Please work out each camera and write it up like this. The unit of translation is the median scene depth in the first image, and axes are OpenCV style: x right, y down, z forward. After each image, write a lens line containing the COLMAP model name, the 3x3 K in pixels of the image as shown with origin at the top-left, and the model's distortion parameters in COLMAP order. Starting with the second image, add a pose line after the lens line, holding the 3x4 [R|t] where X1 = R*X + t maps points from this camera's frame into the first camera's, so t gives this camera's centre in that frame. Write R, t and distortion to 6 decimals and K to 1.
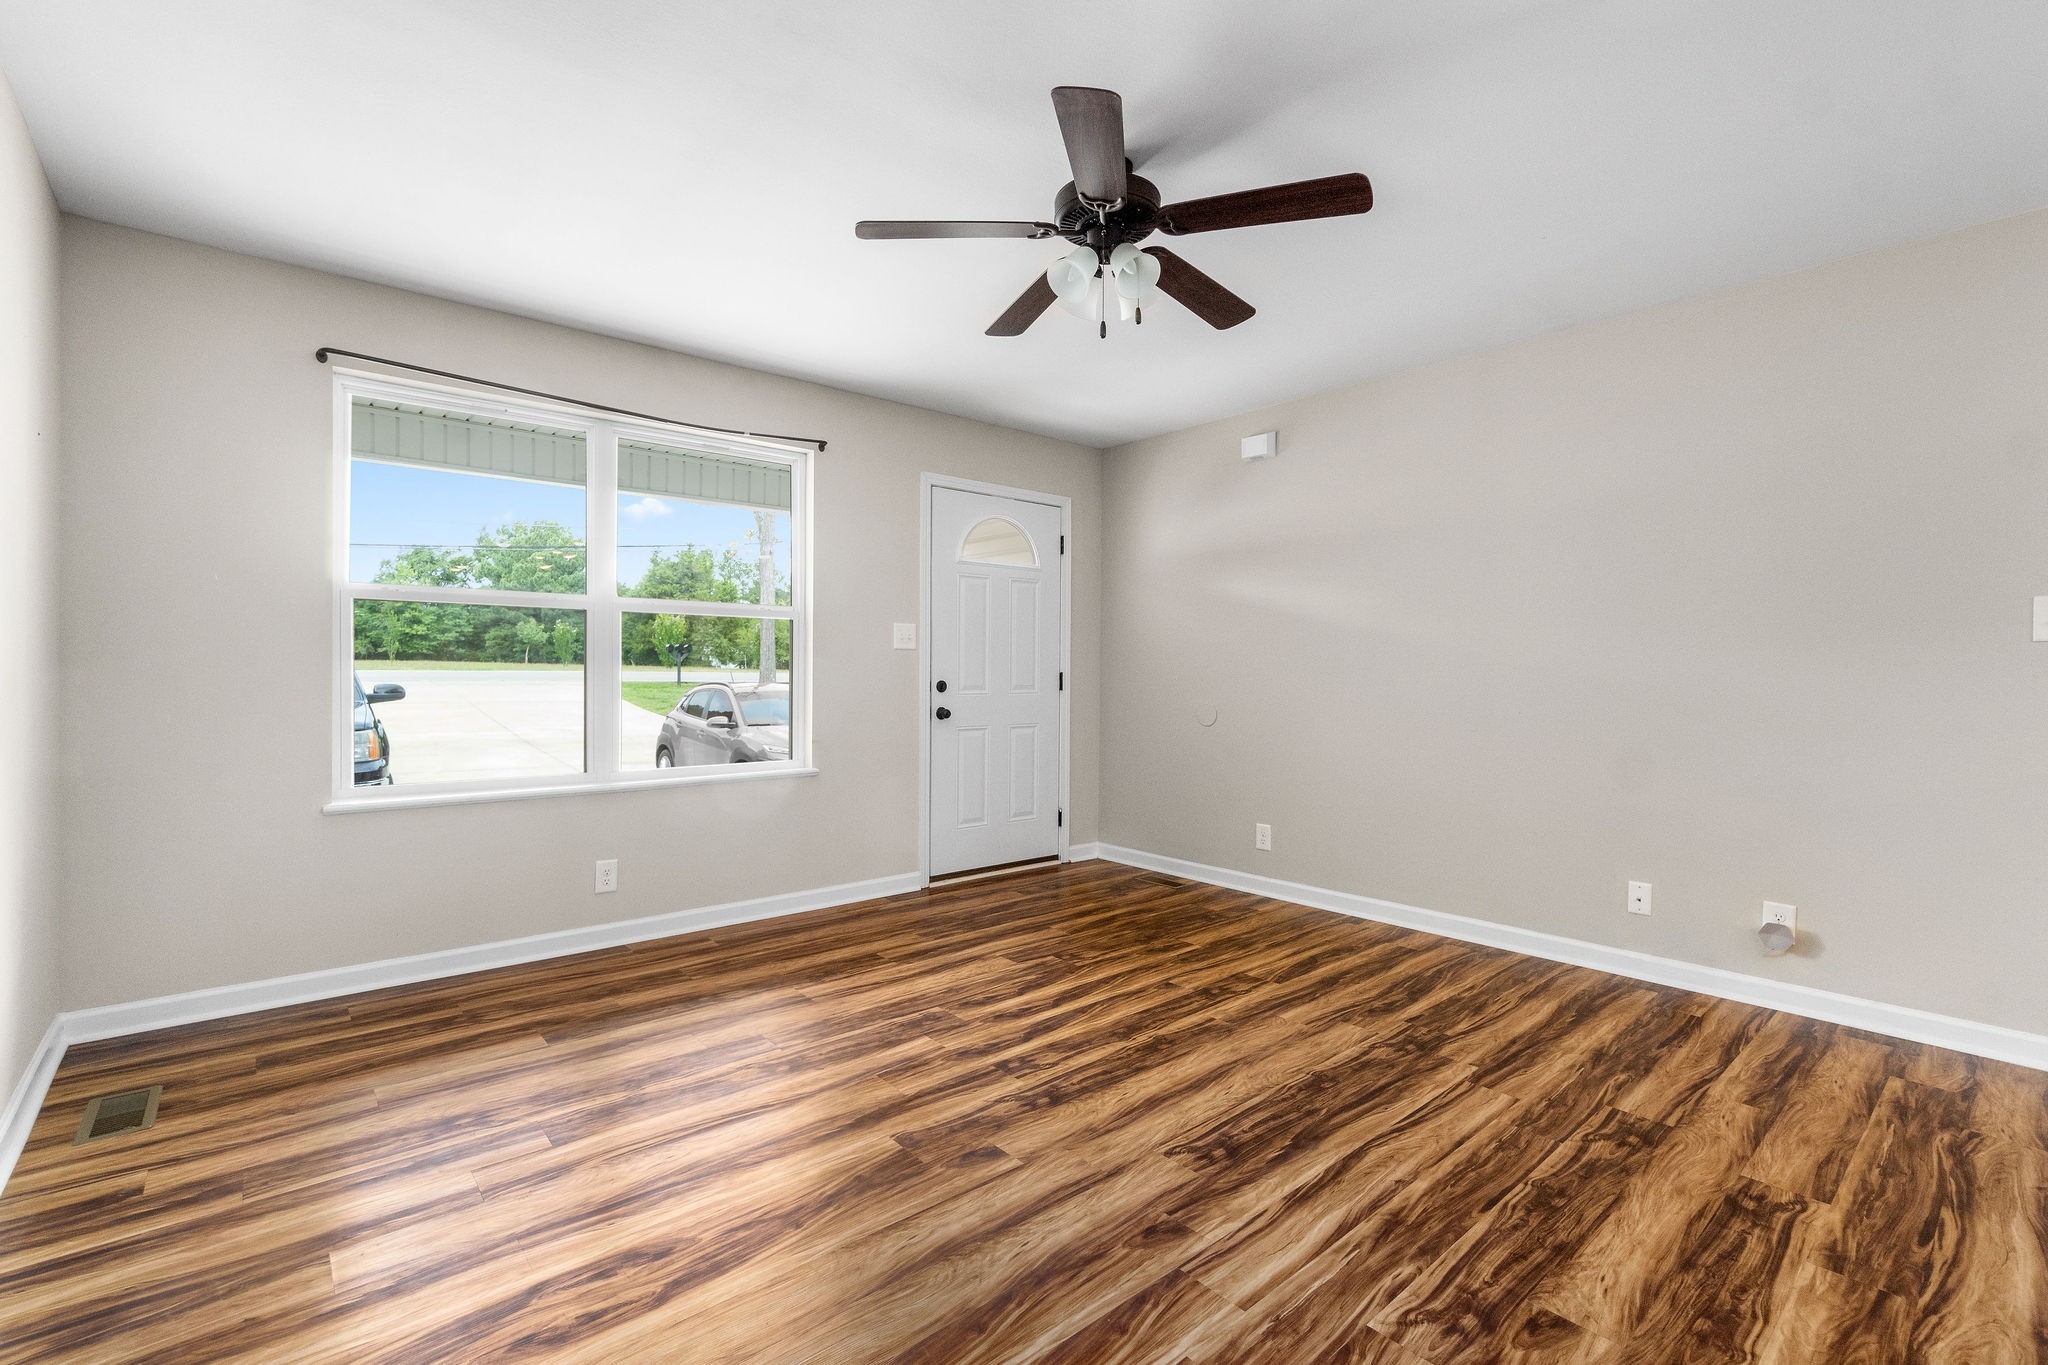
lens RADIAL K [[949.6, 0, 1034.3], [0, 949.6, 676.6], [0, 0, 1]] dist [-0.001682, 0.002565]
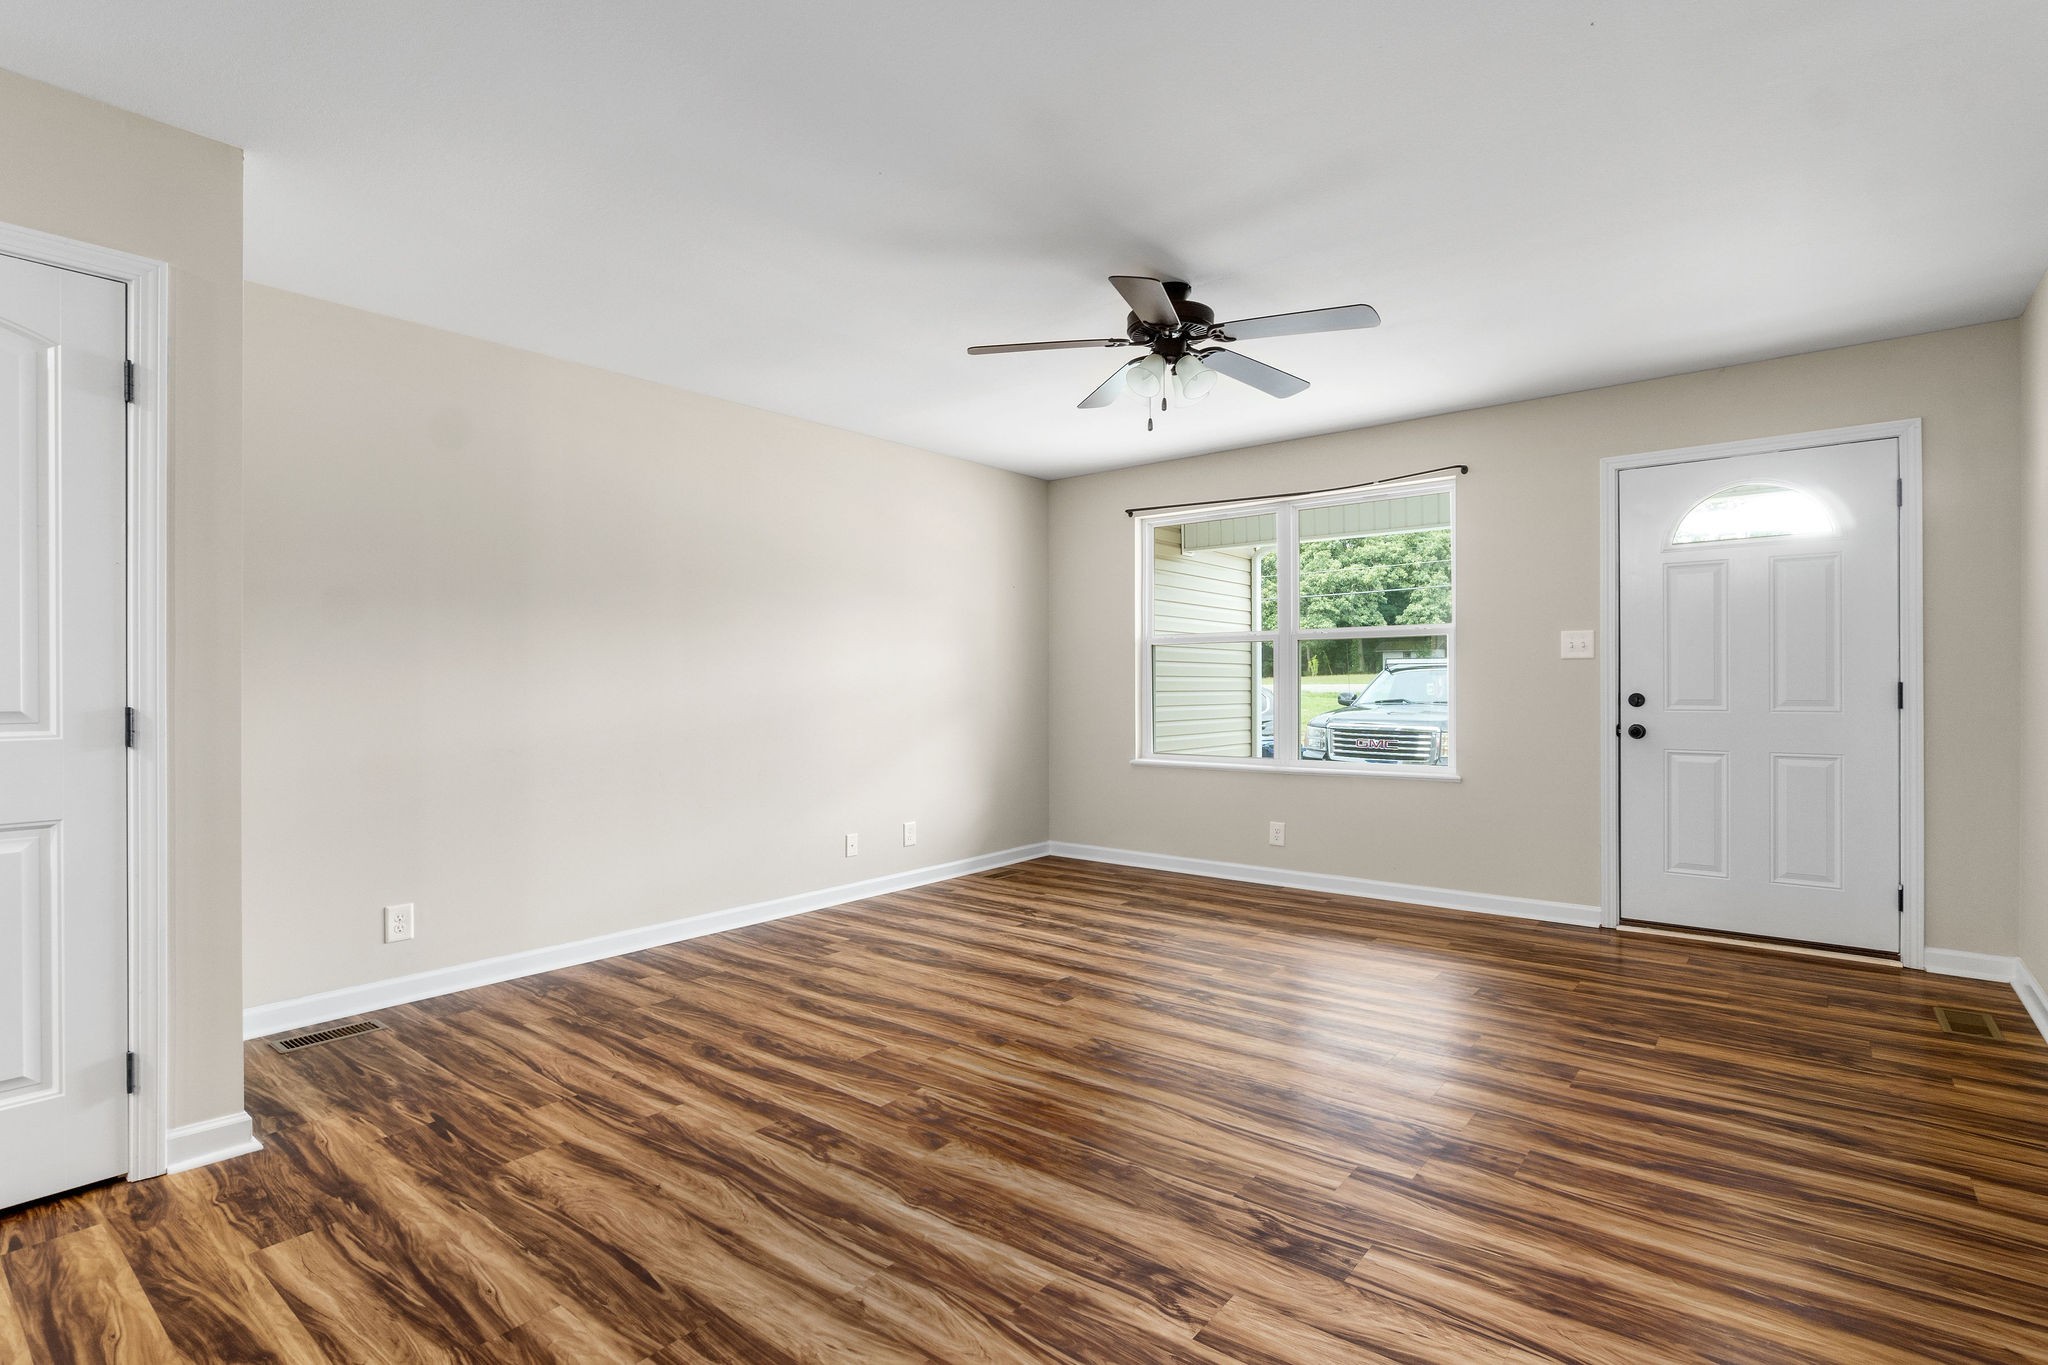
lens RADIAL K [[967.7, 0, 987.4], [0, 967.7, 672.8], [0, 0, 1]] dist [-0.004660, 0.001602]
pose [[0.147212, -0.017148, -0.988956, 1.235361], [0.001183, 0.999852, -0.017160, 0.000433], [0.989104, 0.001356, 0.147211, 0.531282]]
